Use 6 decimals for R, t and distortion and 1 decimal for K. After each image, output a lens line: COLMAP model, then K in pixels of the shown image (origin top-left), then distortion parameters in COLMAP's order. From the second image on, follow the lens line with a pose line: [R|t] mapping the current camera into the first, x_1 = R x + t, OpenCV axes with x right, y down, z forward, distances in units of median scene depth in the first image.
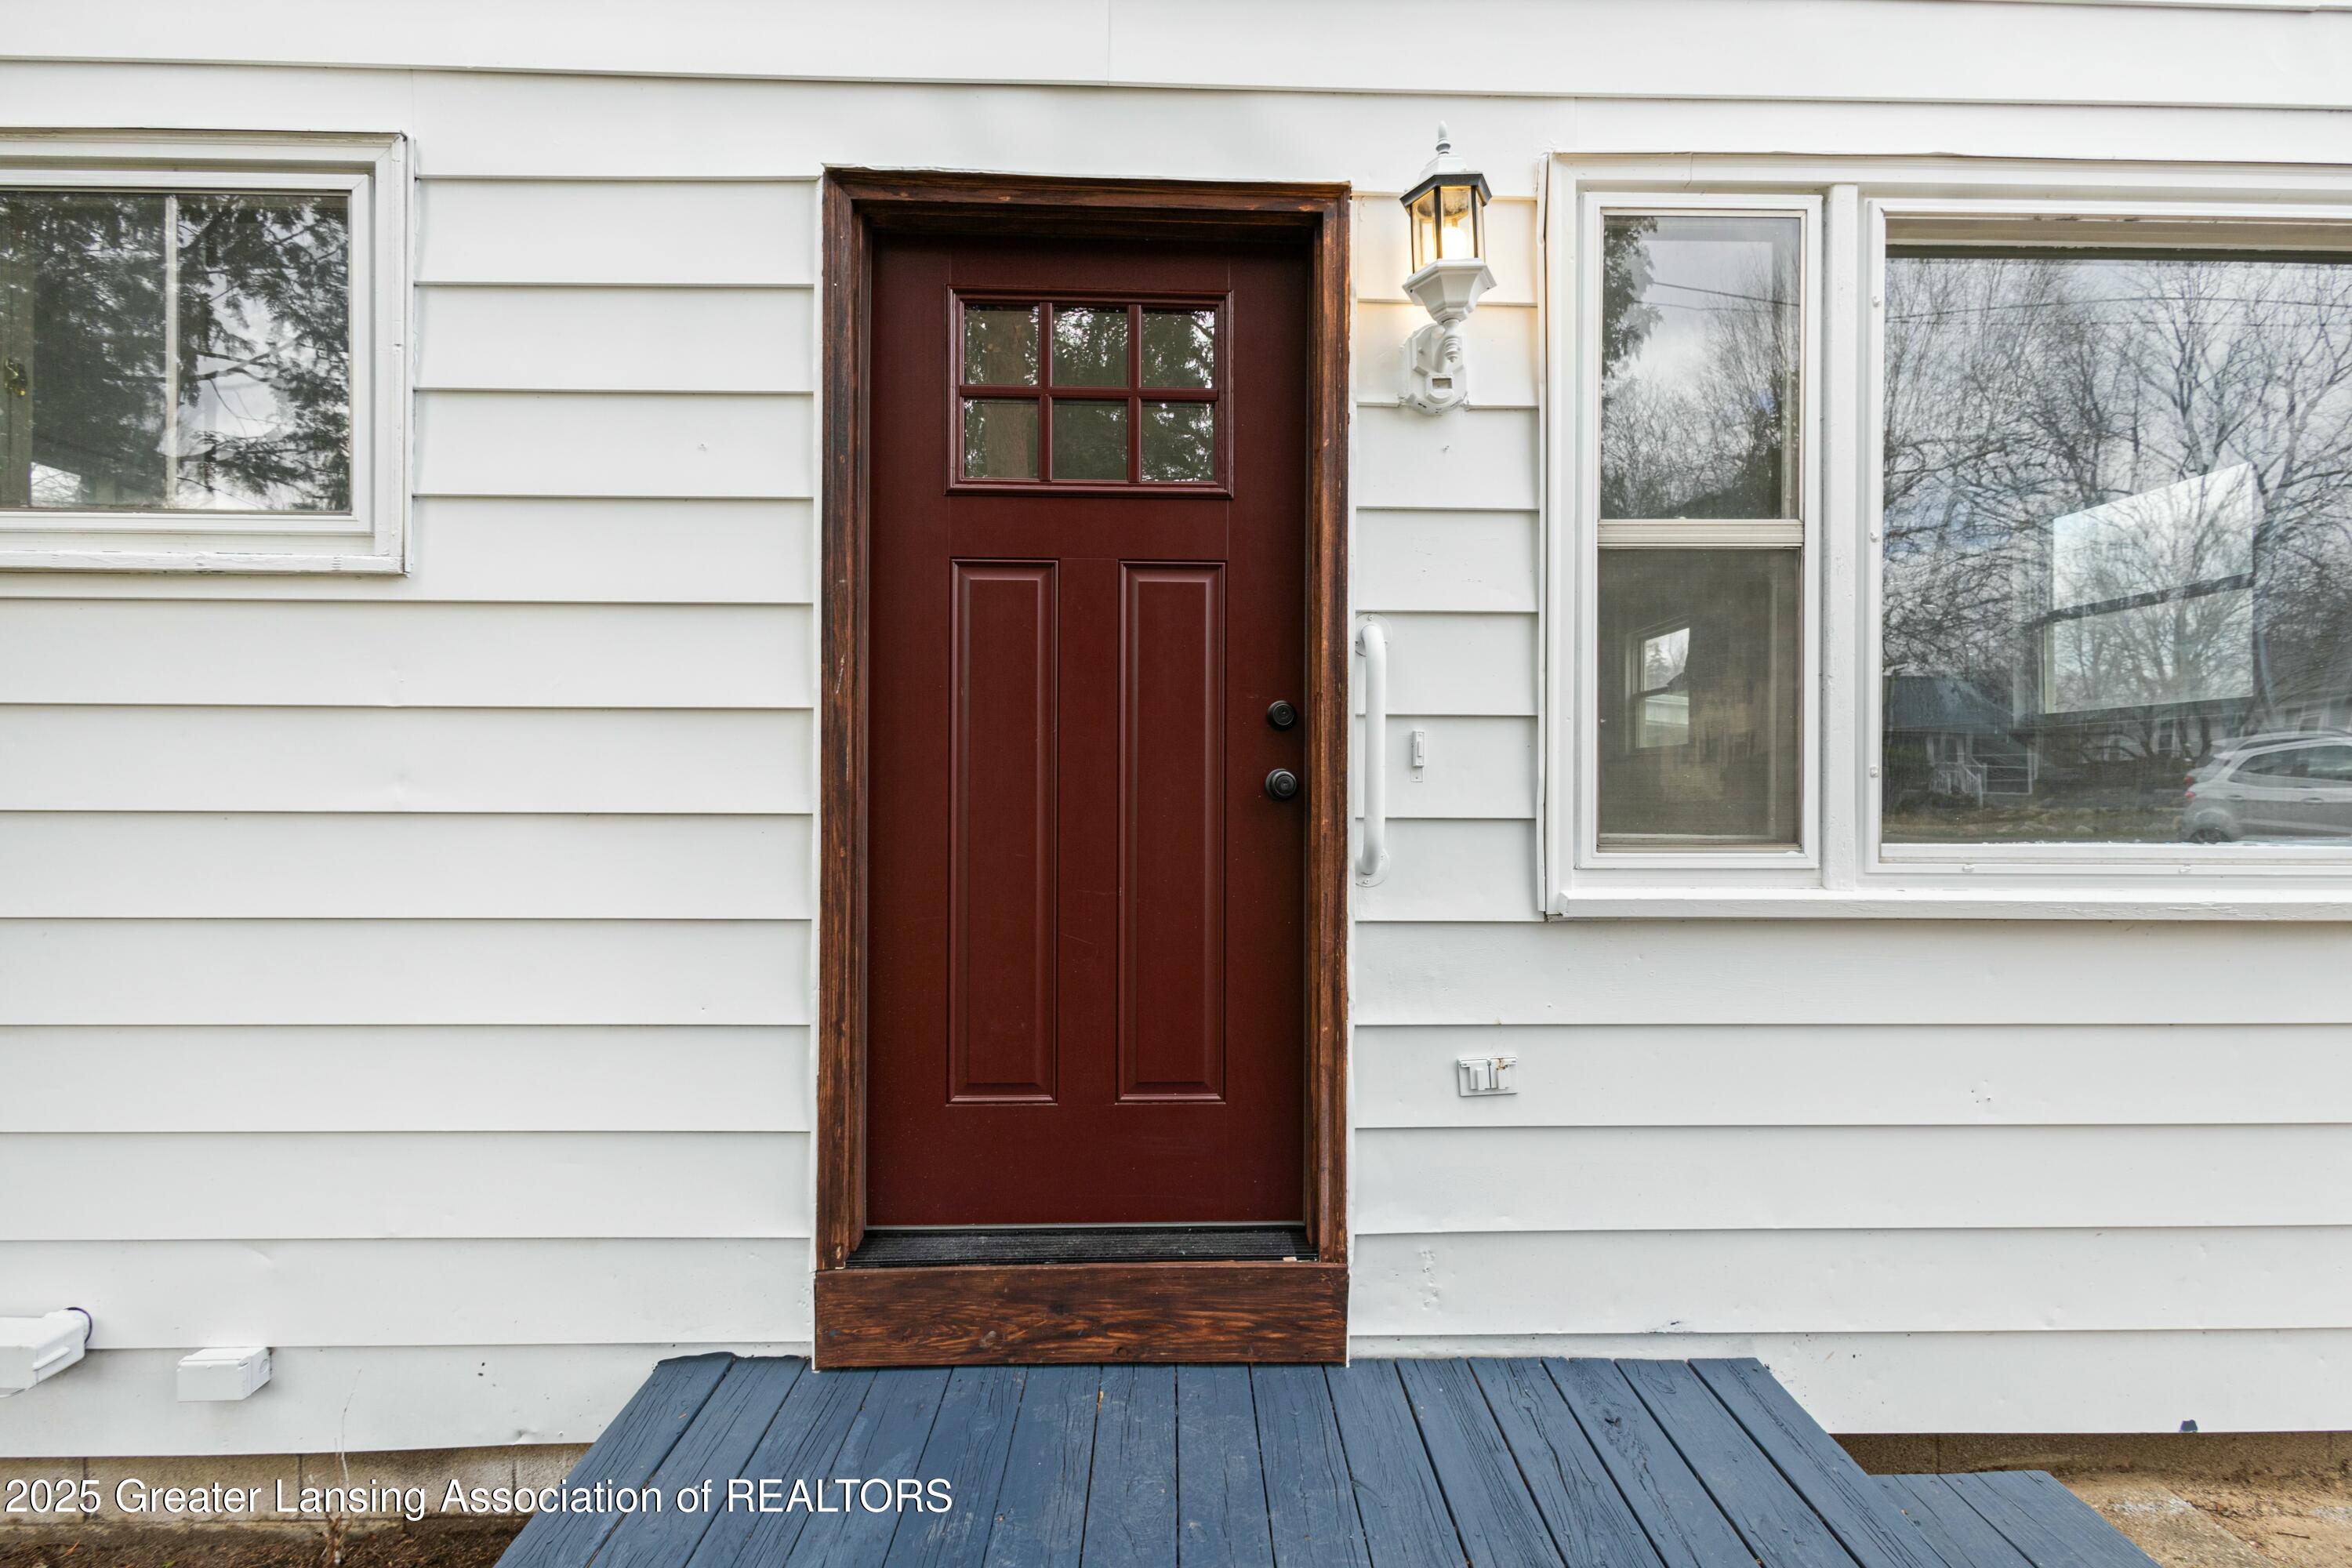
lens RADIAL K [[1039.8, 0, 1185.9], [0, 1039.8, 727.0], [0, 0, 1]] dist [0.001334, 0.000187]
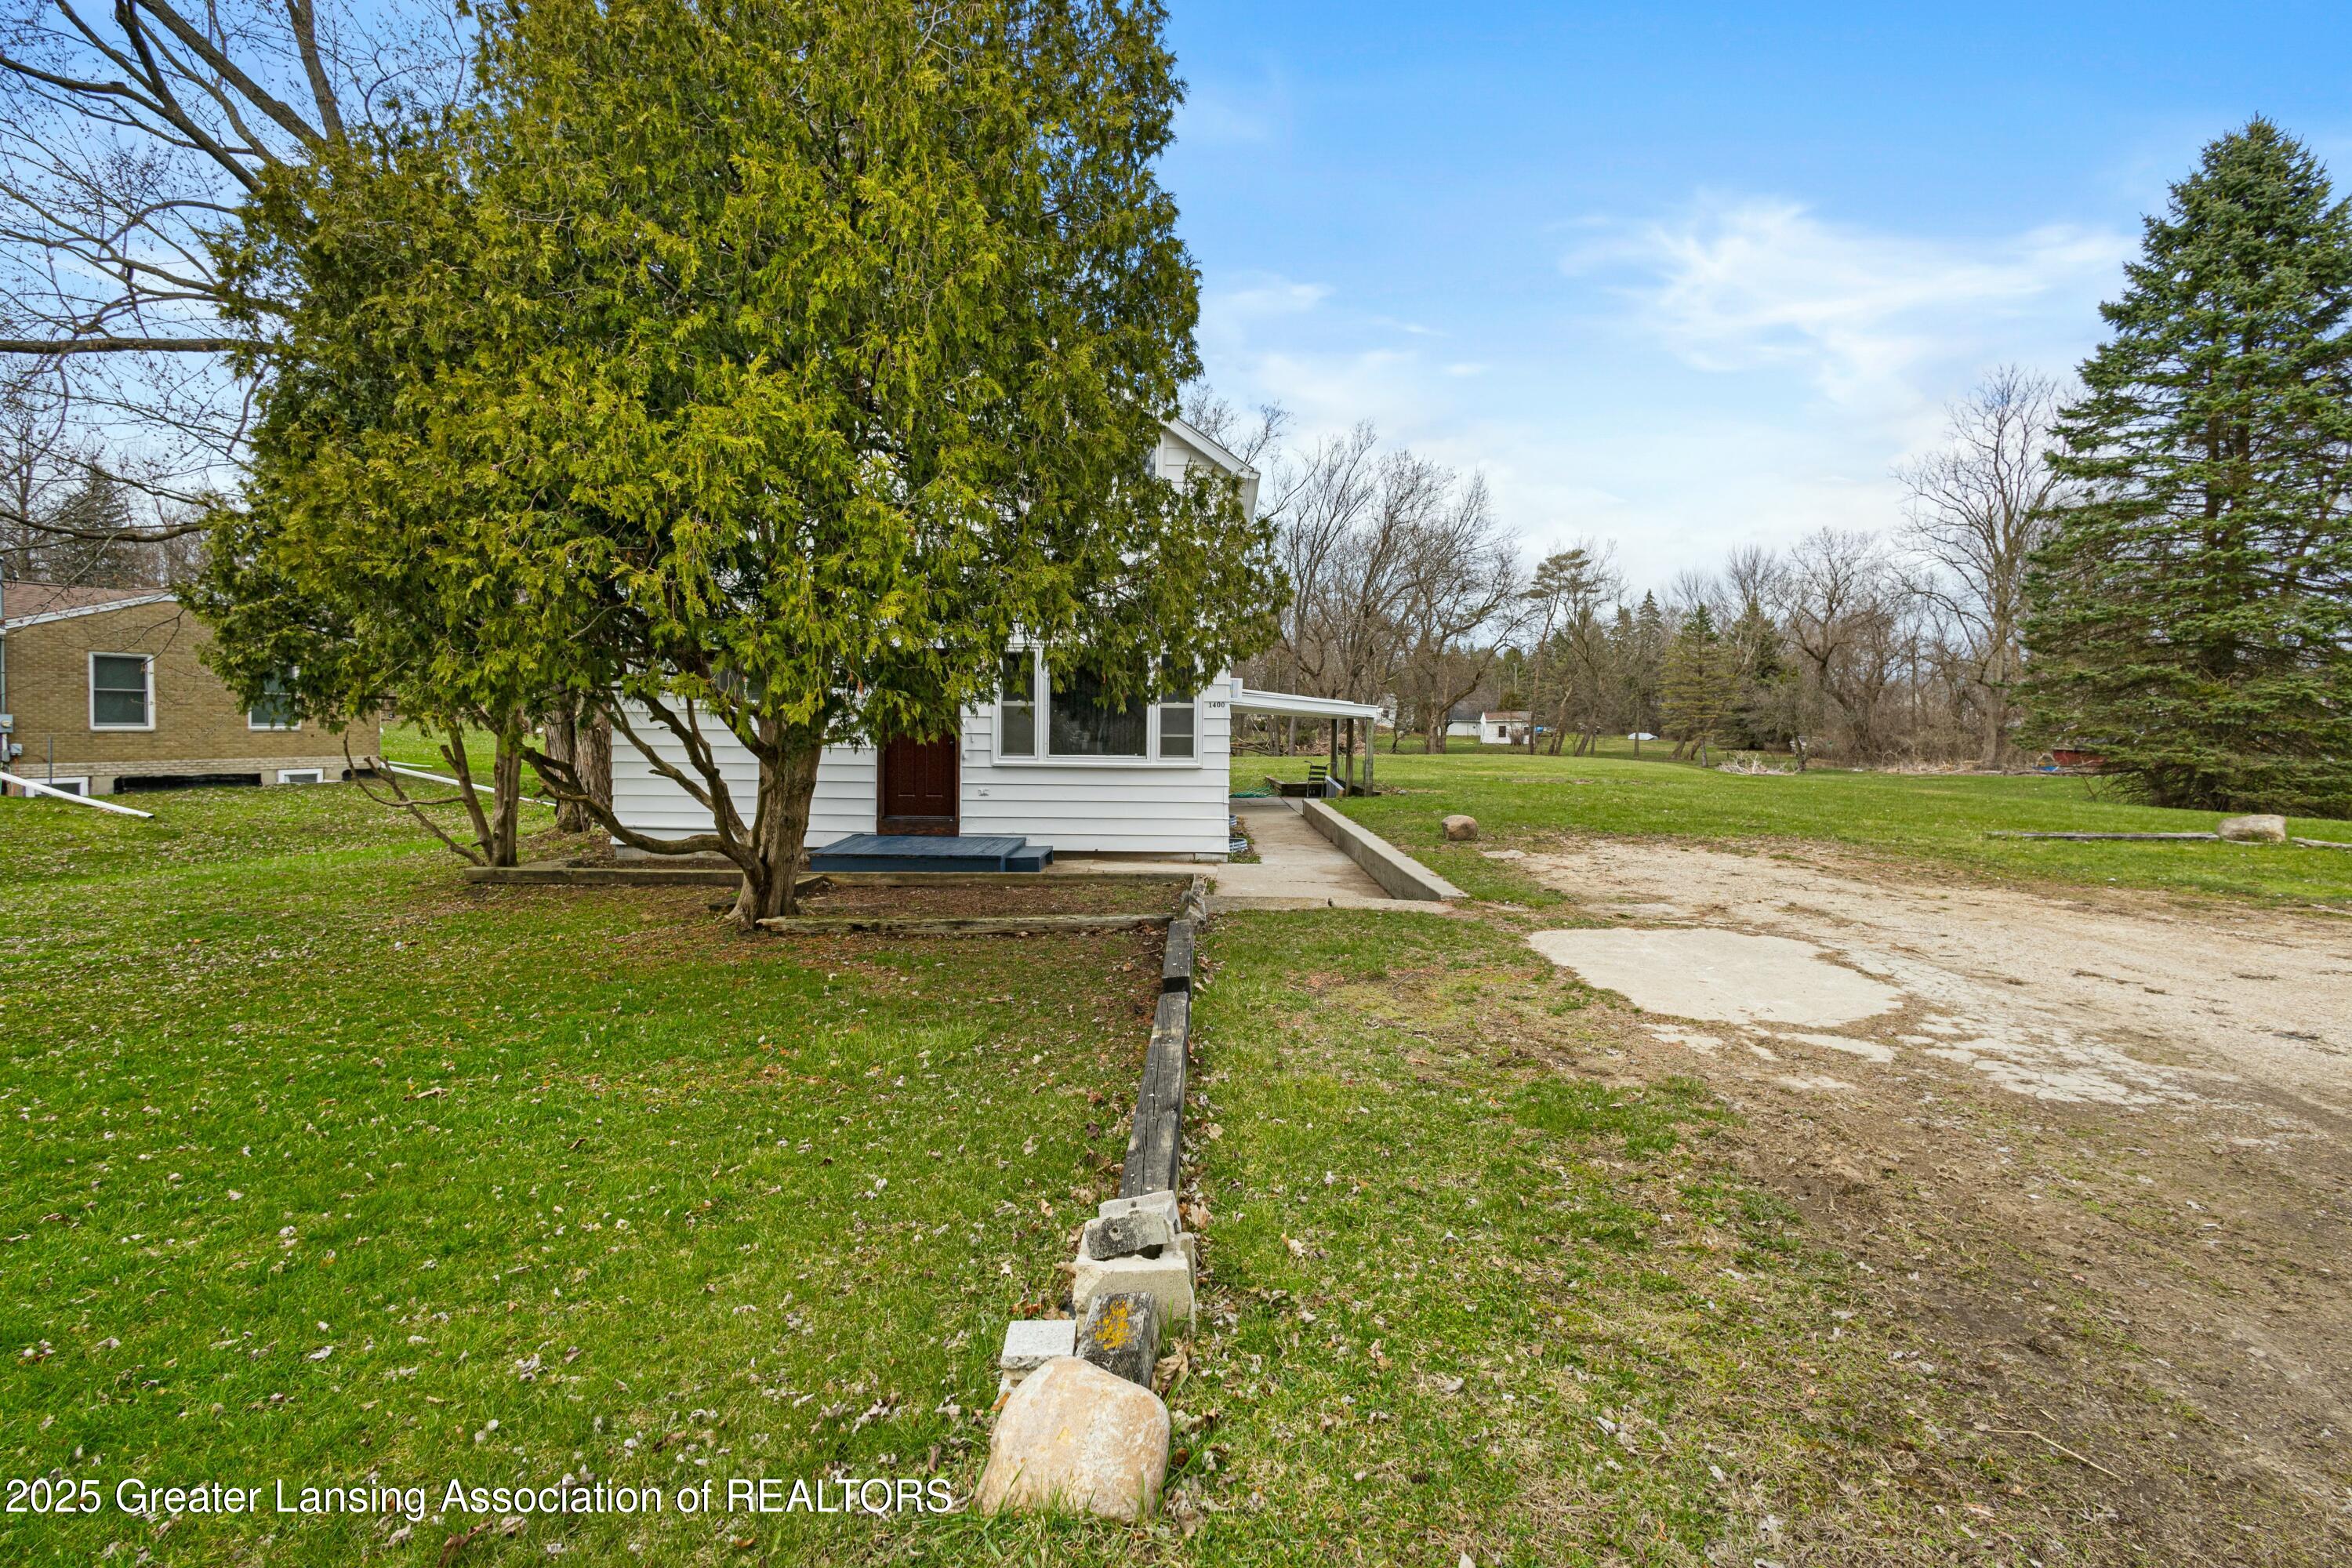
lens RADIAL K [[1123.6, 0, 1176.0], [0, 1123.6, 784.0], [0, 0, 1]] dist [0.001685, 0.000390]
pose [[0.999670, 0.008422, -0.024258, 1.572546], [-0.006997, 0.998278, 0.058249, -0.107013], [0.024707, -0.058060, 0.998007, -5.550310]]
